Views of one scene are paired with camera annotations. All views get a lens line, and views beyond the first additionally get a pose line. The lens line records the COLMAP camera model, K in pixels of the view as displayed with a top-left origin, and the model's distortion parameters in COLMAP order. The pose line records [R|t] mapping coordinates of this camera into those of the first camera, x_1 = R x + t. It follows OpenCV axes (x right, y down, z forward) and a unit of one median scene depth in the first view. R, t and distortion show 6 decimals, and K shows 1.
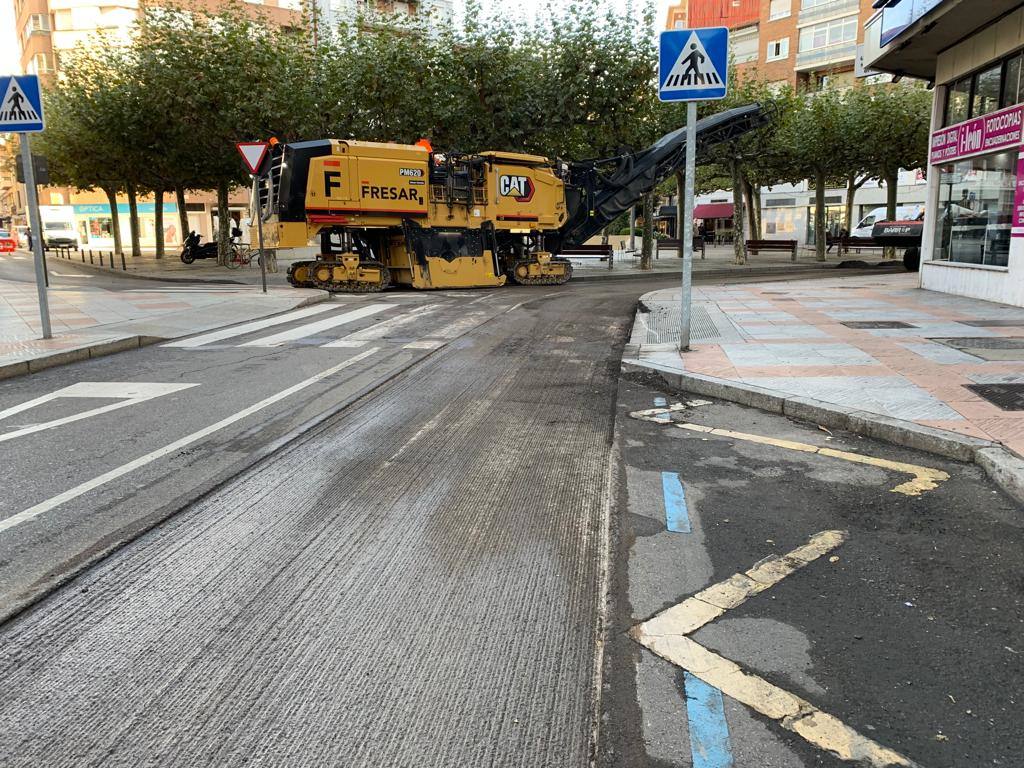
lens RADIAL K [[770.0, 0, 512.0], [0, 770.0, 384.0], [0, 0, 1]] dist [0.015473, -0.011553]
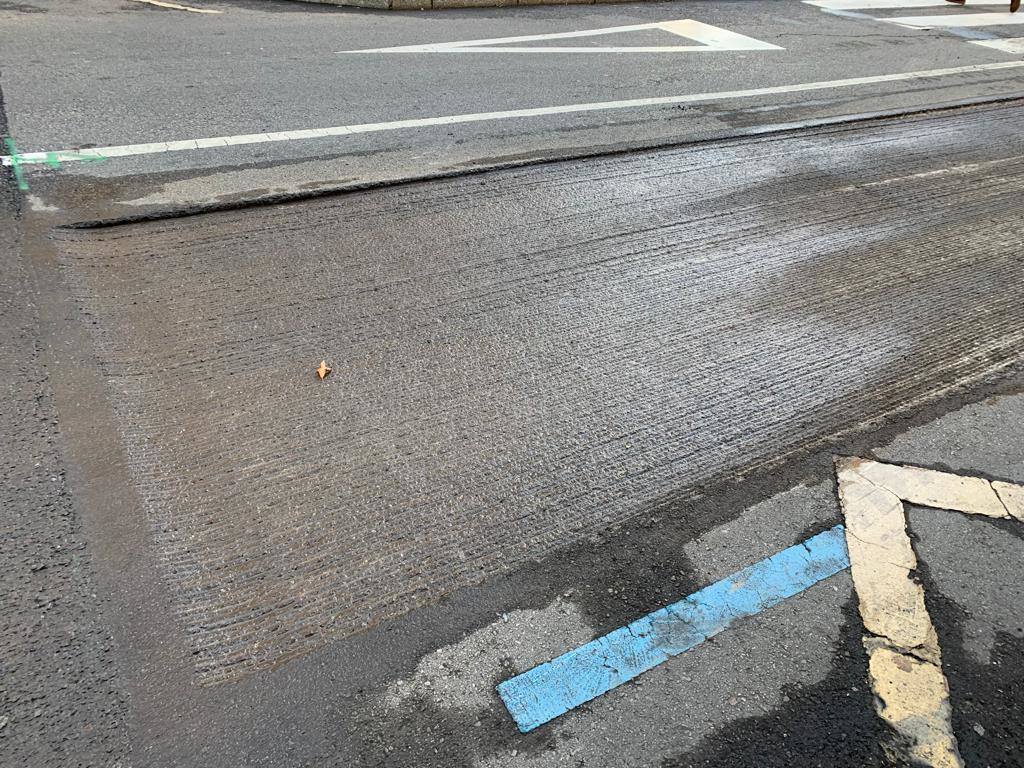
lens RADIAL K [[770.0, 0, 512.0], [0, 770.0, 384.0], [0, 0, 1]] dist [0.015473, -0.011553]
pose [[0.633097, 0.499815, -0.591078, 0.359397], [-0.234738, 0.851603, 0.468689, -0.039860], [0.737622, -0.157977, 0.656473, 0.221073]]
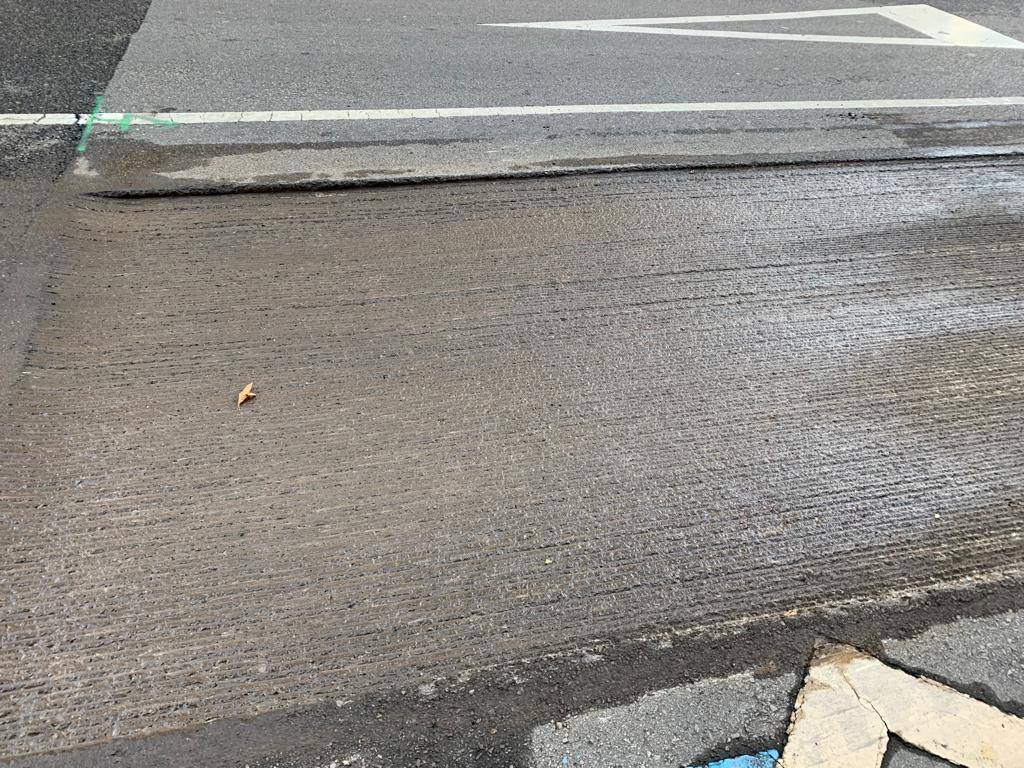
lens RADIAL K [[770.0, 0, 512.0], [0, 770.0, 384.0], [0, 0, 1]] dist [0.015473, -0.011553]
pose [[0.372038, 0.608742, -0.700729, 0.340677], [-0.242965, 0.792464, 0.559436, -0.099684], [0.895855, -0.037879, 0.442730, 0.516406]]
